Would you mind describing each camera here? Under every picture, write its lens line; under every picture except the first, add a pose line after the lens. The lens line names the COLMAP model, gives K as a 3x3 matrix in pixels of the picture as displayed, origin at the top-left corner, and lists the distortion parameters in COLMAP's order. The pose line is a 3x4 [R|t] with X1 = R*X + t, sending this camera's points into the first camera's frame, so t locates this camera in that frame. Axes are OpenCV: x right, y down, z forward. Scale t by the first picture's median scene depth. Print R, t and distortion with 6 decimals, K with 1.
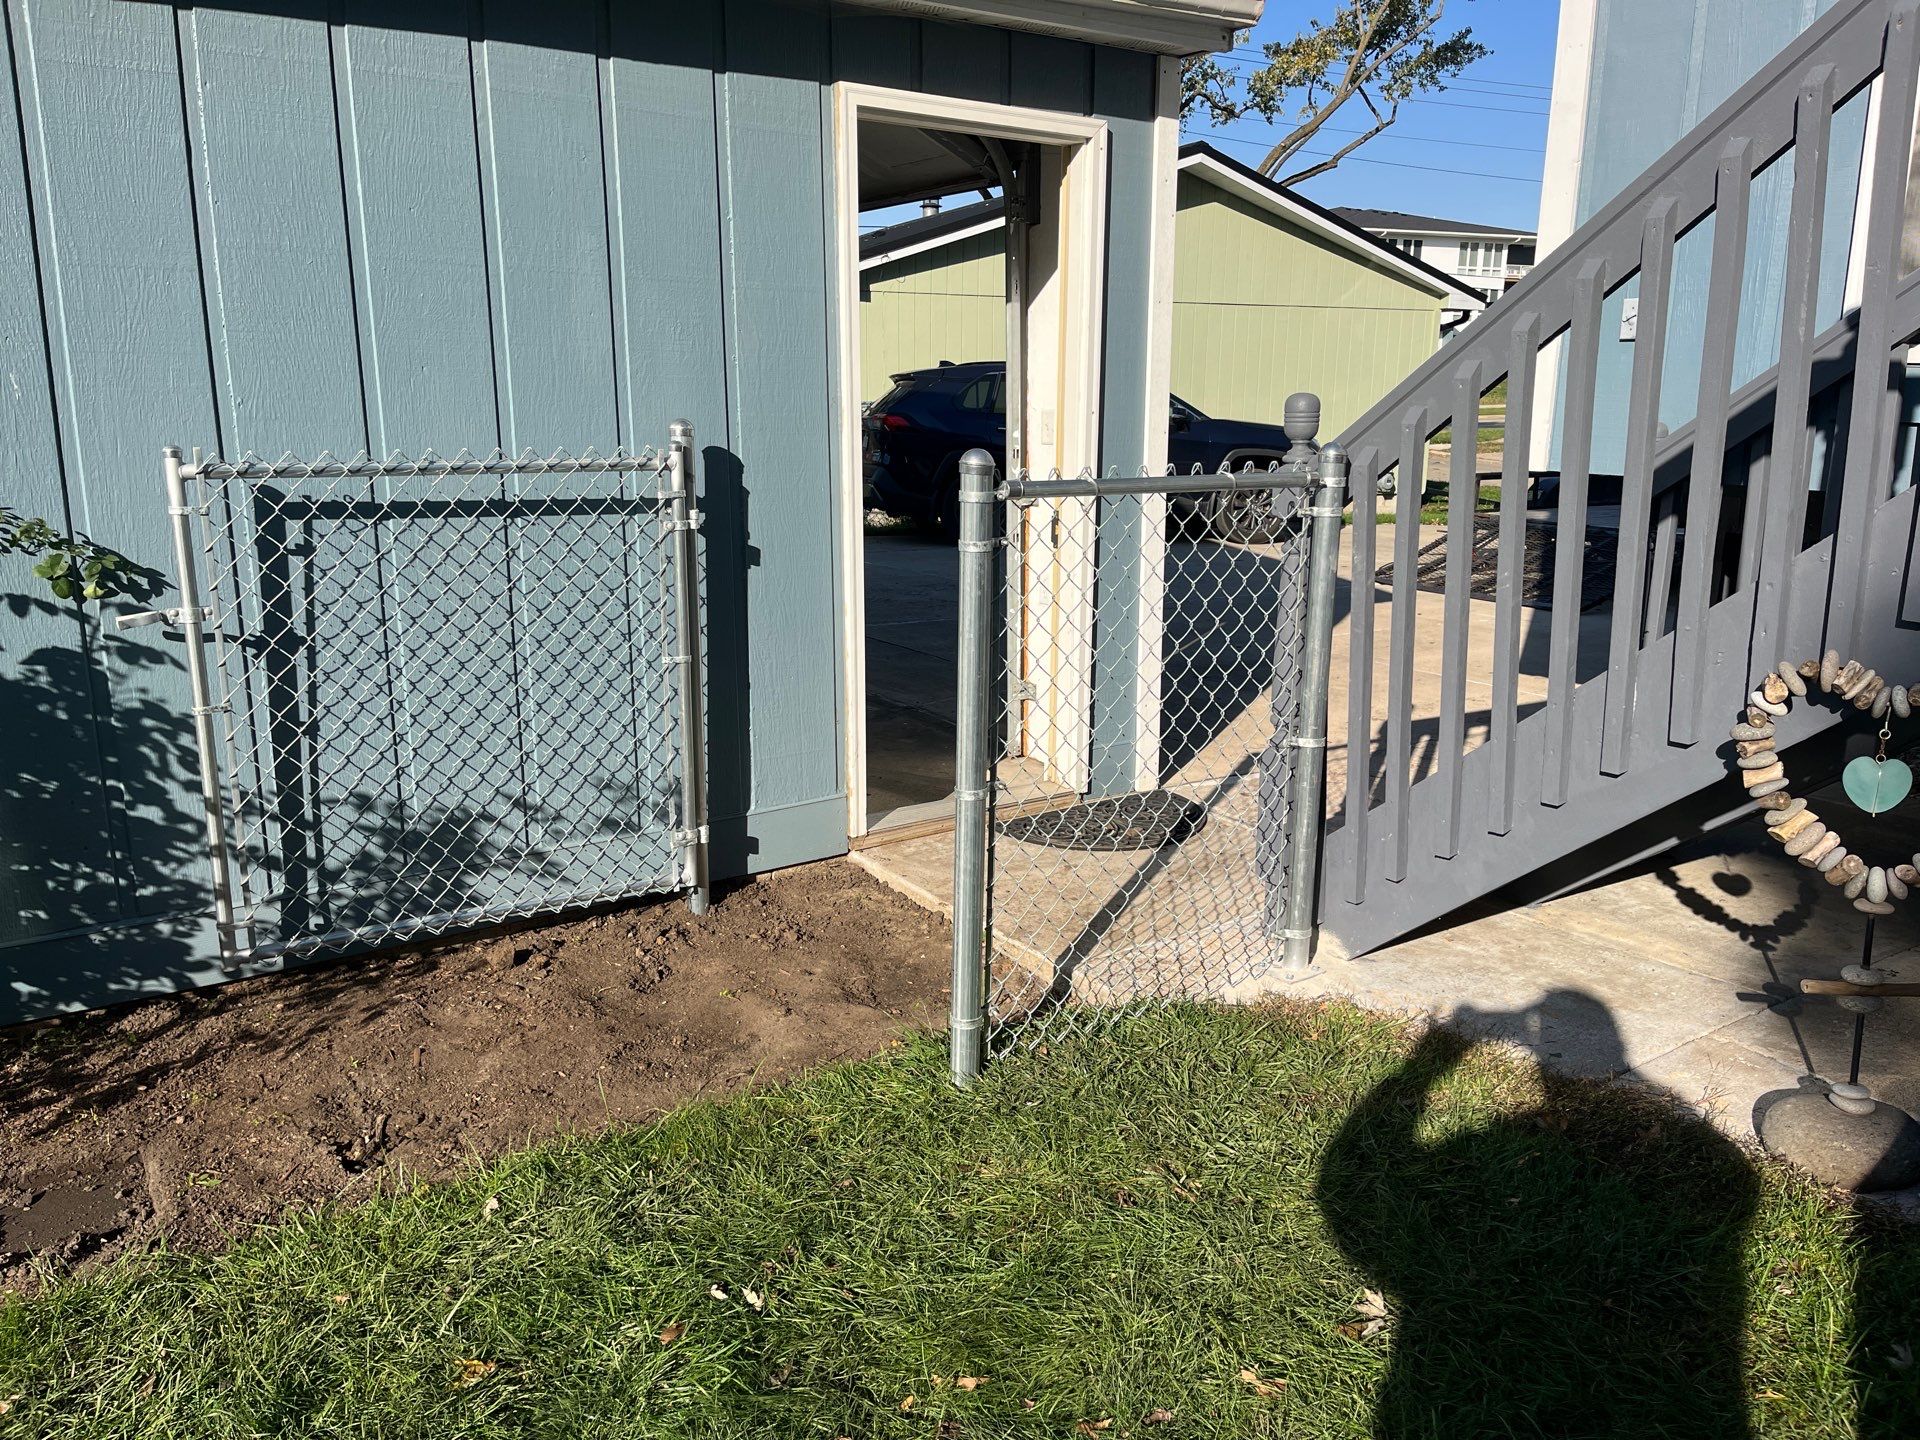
lens RADIAL K [[1438.1, 0, 984.1], [0, 1438.1, 718.6], [0, 0, 1]] dist [0.040268, -0.052515]
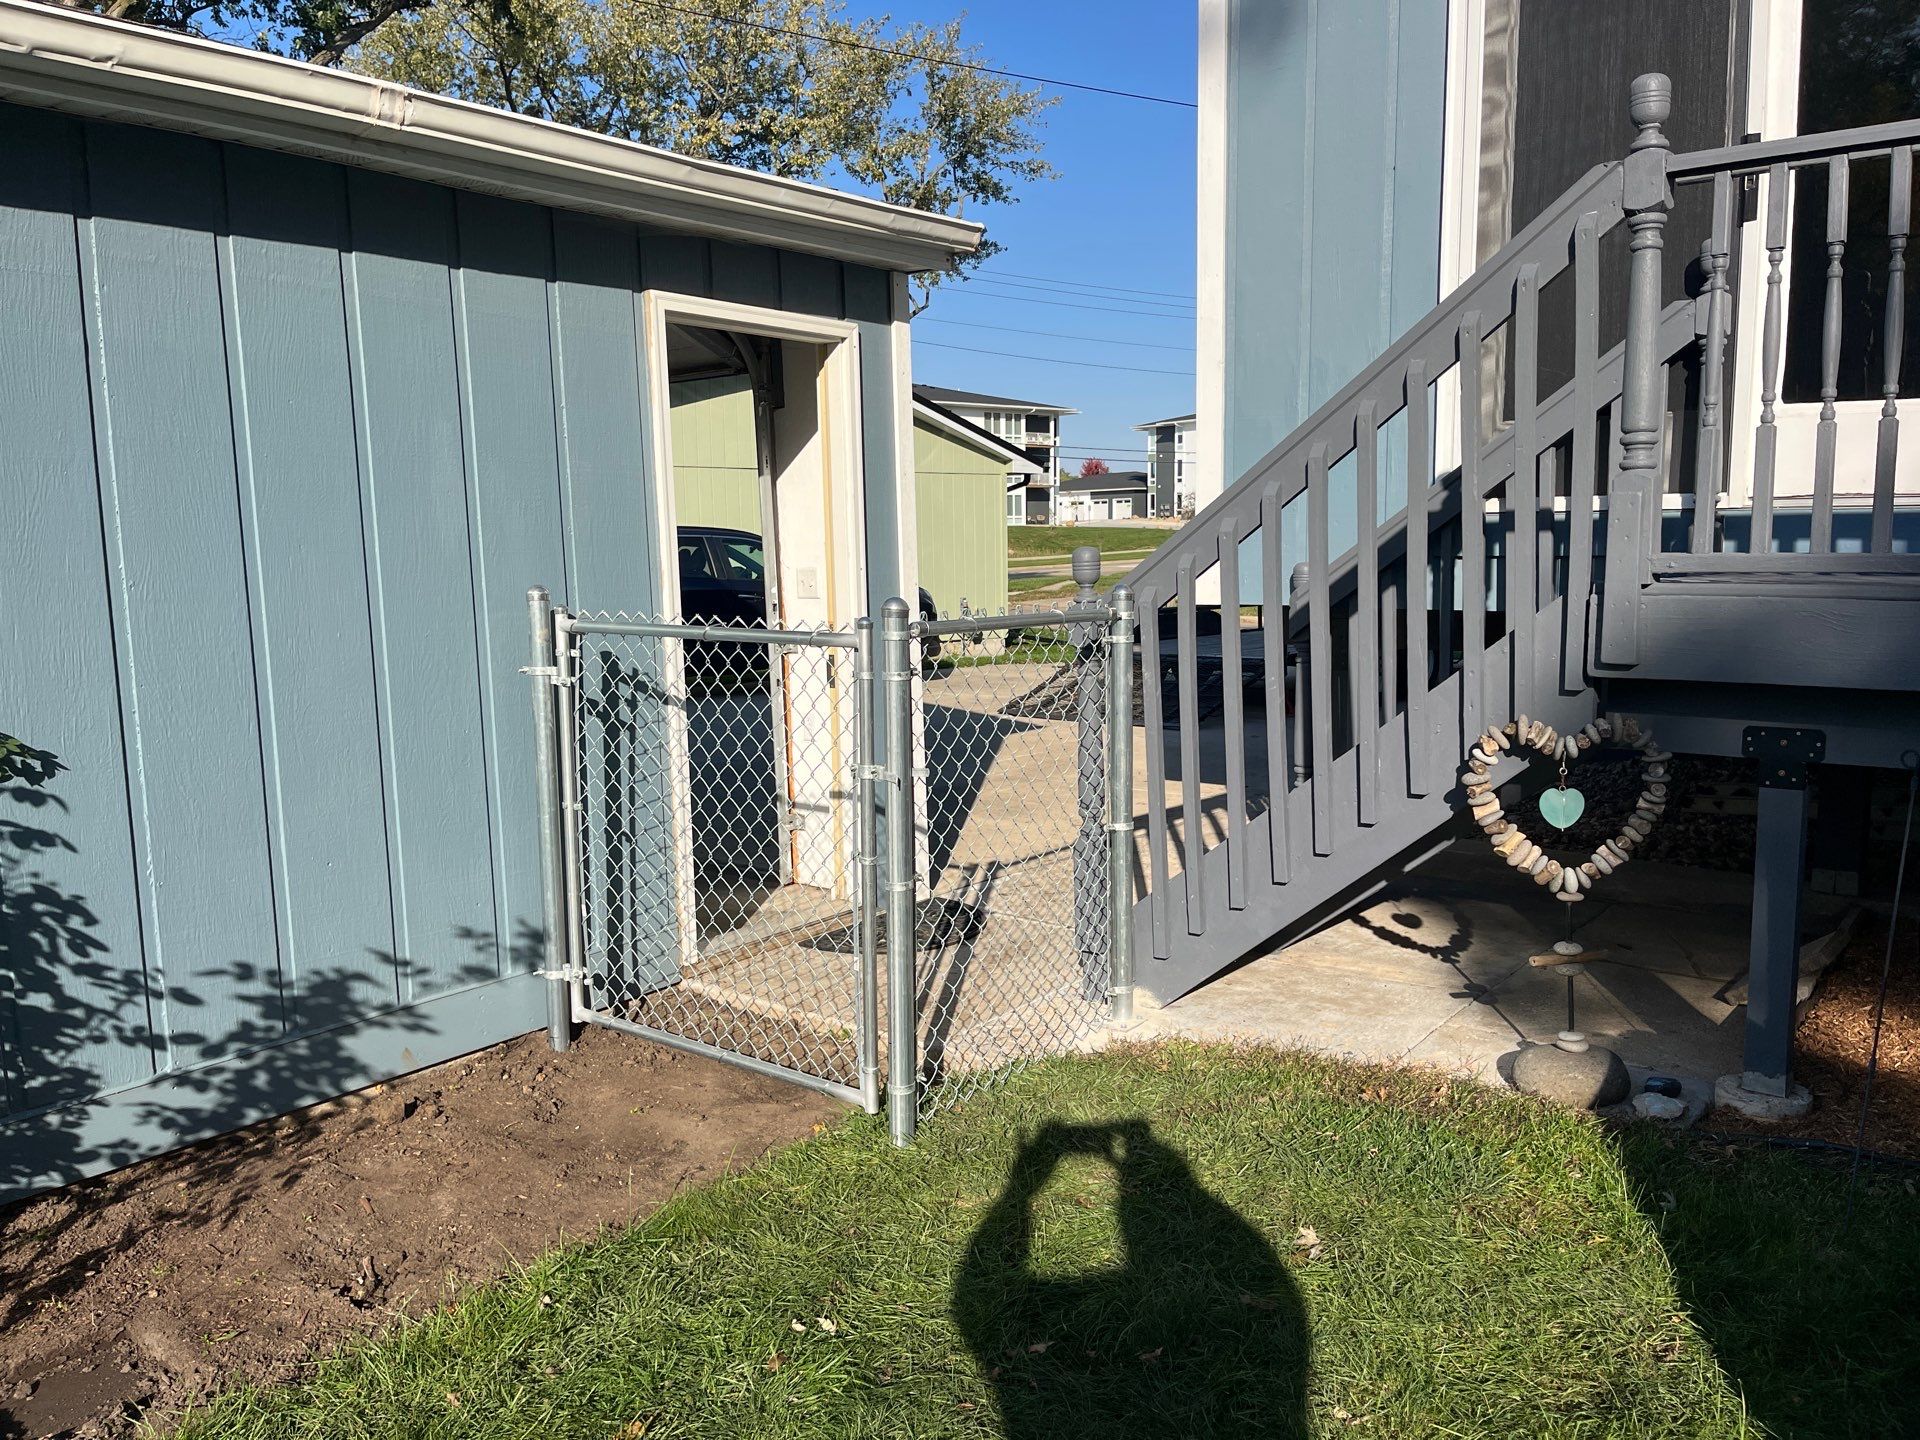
lens RADIAL K [[1432.2, 0, 978.7], [0, 1432.2, 716.9], [0, 0, 1]] dist [0.047354, -0.072524]
pose [[0.954214, -0.063597, 0.292286, -0.237160], [0.095004, 0.990978, -0.094533, 0.027014], [-0.283637, 0.117973, 0.951647, -0.126464]]
